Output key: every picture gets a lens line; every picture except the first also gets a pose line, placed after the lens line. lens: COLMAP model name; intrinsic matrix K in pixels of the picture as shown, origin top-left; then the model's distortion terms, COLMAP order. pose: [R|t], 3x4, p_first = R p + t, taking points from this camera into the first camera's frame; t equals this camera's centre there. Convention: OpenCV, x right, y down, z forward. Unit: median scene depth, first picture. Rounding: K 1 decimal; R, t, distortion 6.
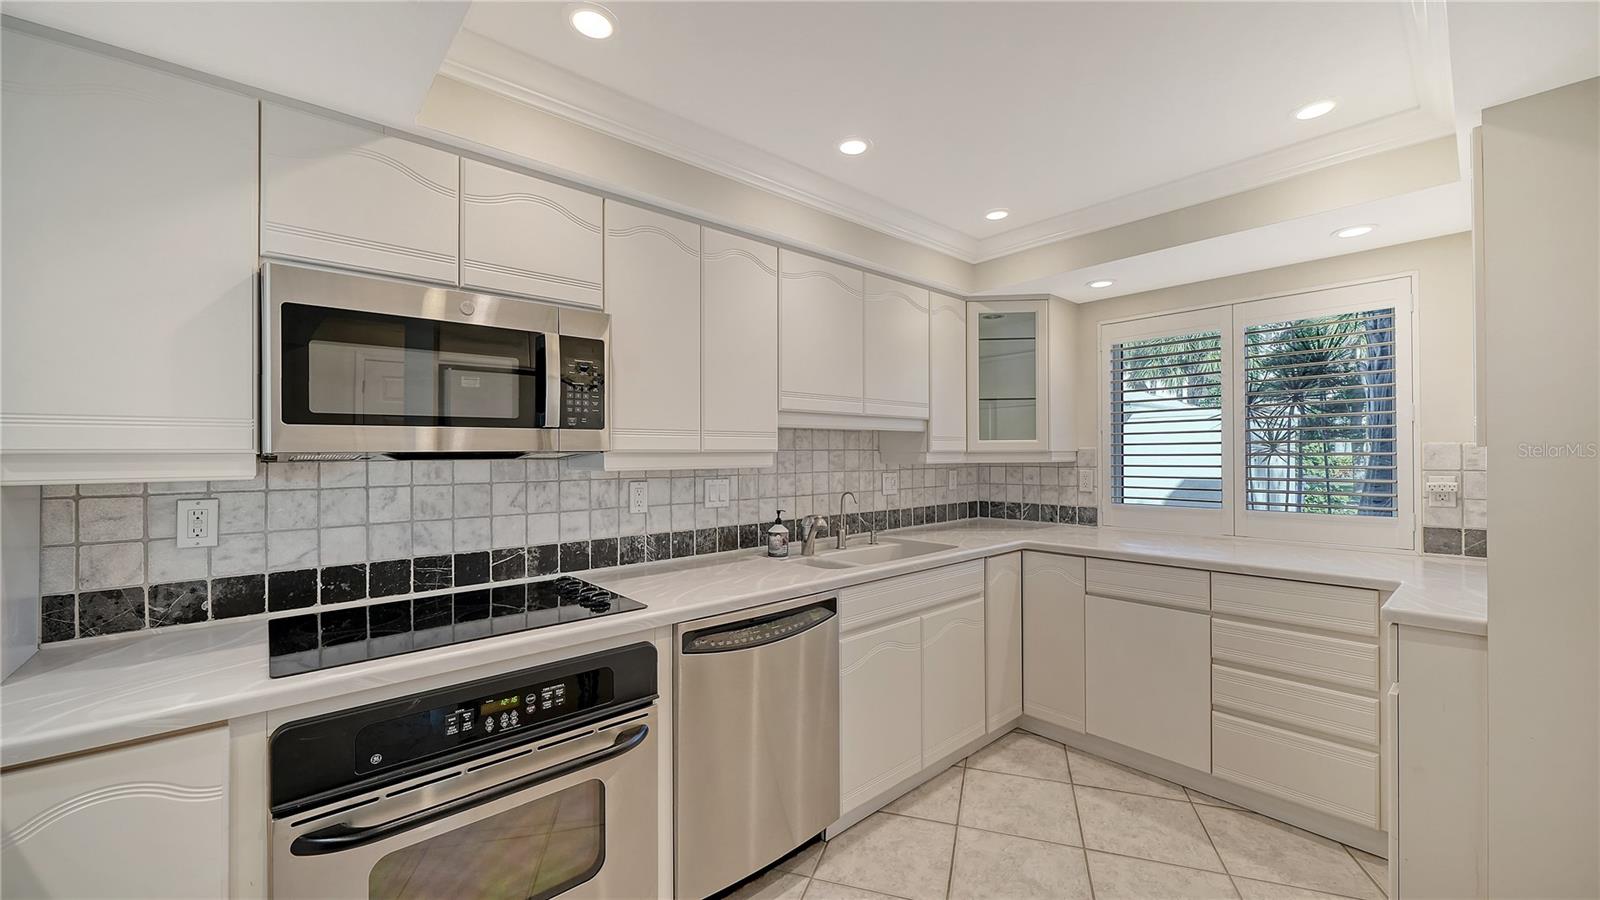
lens RADIAL K [[609.6, 0, 811.9], [0, 609.6, 450.9], [0, 0, 1]] dist [0.001768, 0.000125]
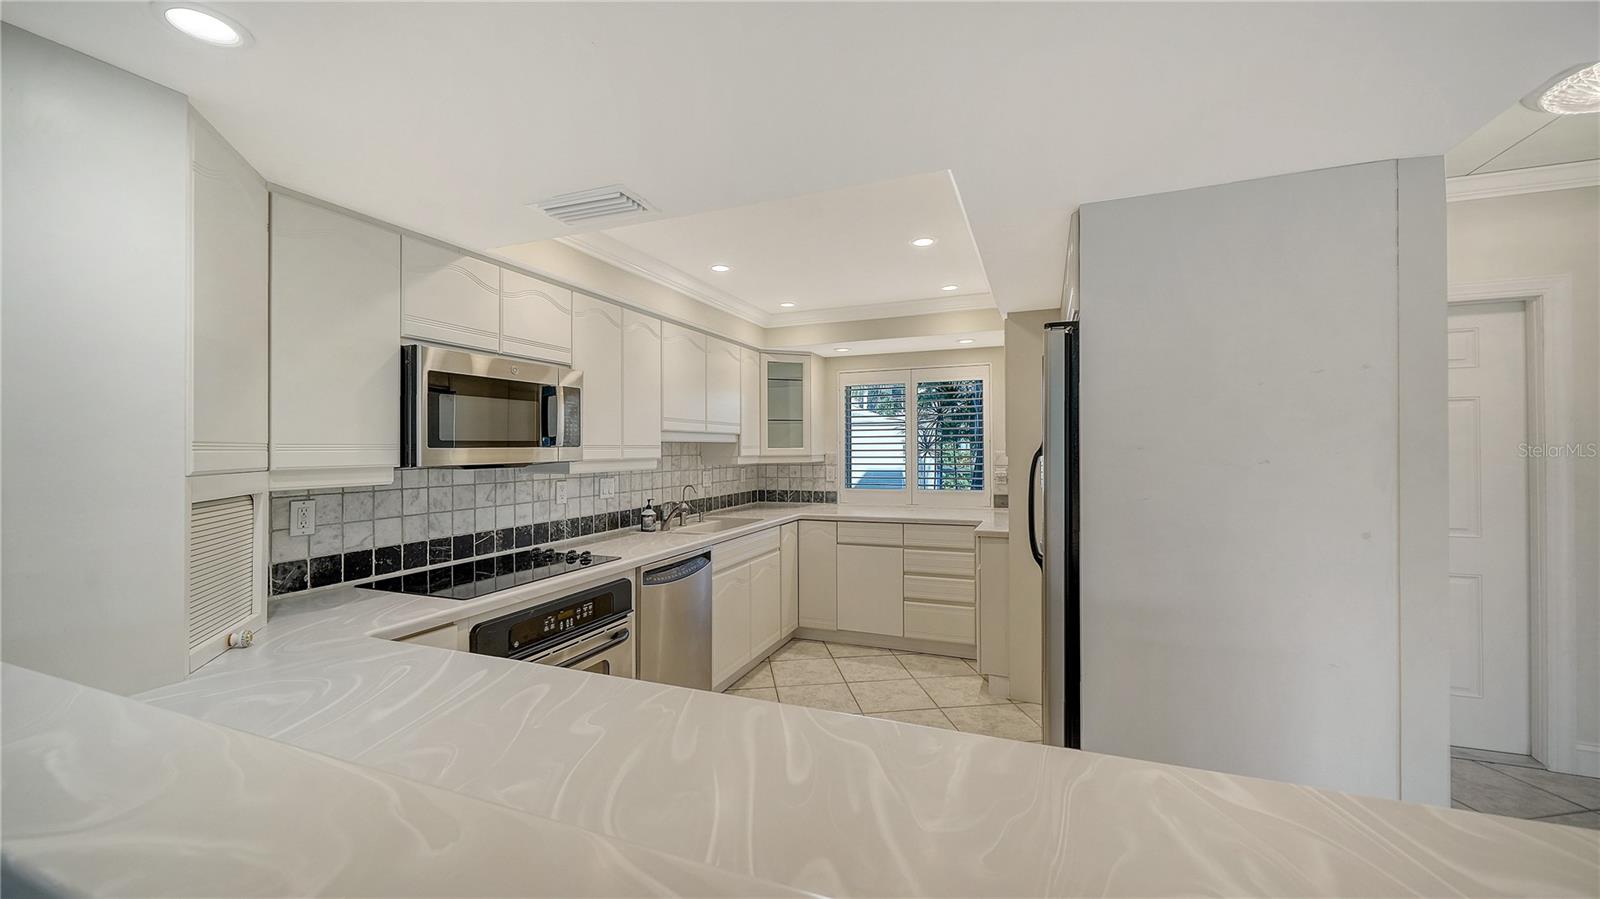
lens RADIAL K [[609.6, 0, 796.9], [0, 609.6, 448.5], [0, 0, 1]] dist [0.001768, 0.000125]
pose [[0.902168, -0.001418, 0.431383, -0.427642], [0.000026, 0.999995, 0.003232, -0.029736], [-0.431386, -0.002904, 0.902163, -0.511441]]
